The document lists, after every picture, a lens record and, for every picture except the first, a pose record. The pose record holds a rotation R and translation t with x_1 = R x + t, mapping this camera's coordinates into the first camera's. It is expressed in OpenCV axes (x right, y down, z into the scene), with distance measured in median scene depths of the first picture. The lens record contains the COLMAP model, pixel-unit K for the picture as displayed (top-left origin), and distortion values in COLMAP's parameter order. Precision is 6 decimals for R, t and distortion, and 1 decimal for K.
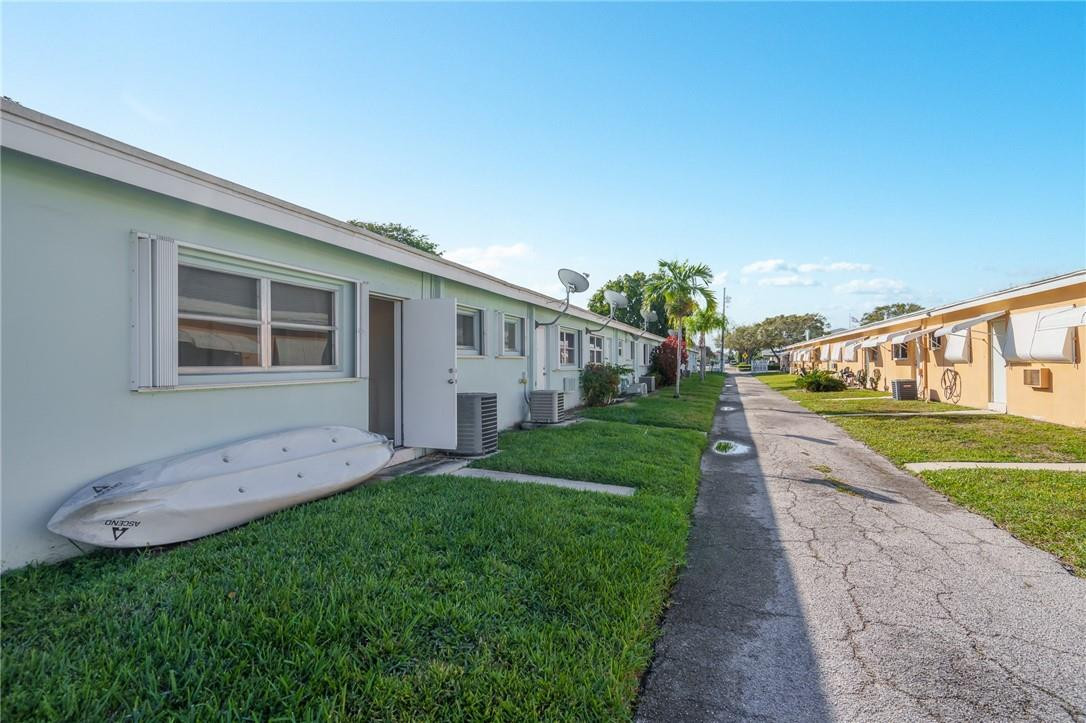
lens RADIAL K [[502.7, 0, 541.3], [0, 502.7, 363.2], [0, 0, 1]] dist [-0.008313, 0.001904]
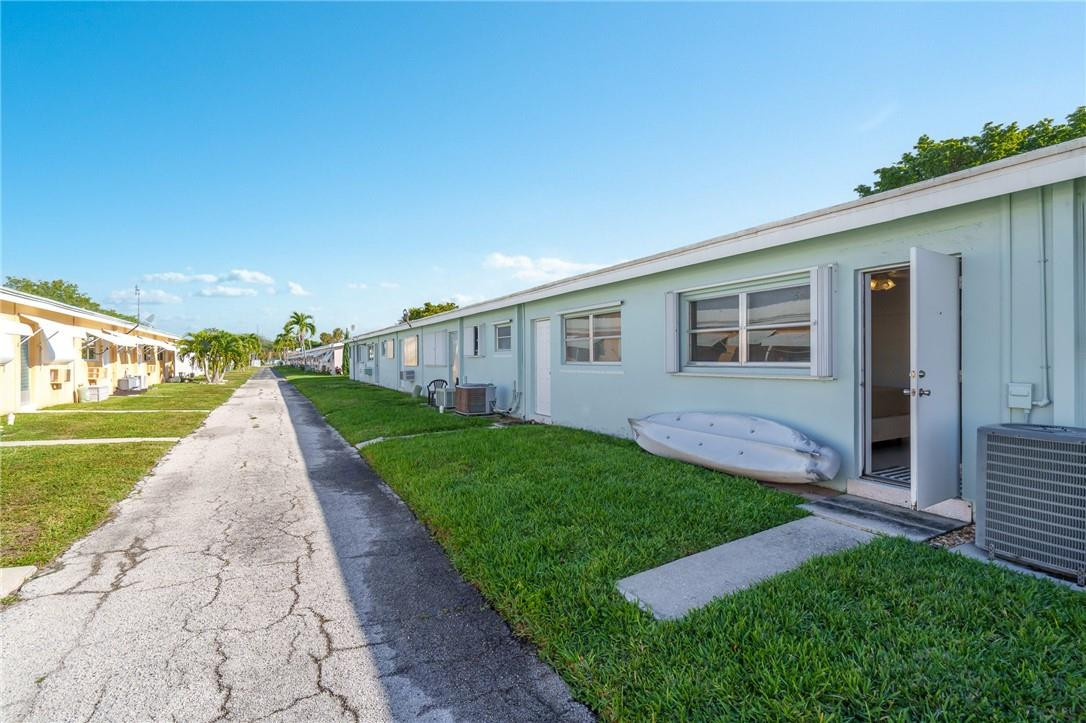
lens RADIAL K [[502.7, 0, 541.8], [0, 502.7, 359.2], [0, 0, 1]] dist [-0.008313, 0.001904]
pose [[-0.656451, 0.008745, -0.754318, 0.879282], [0.009389, 0.999950, 0.003422, -0.010965], [0.754310, -0.004836, -0.656500, 1.709671]]
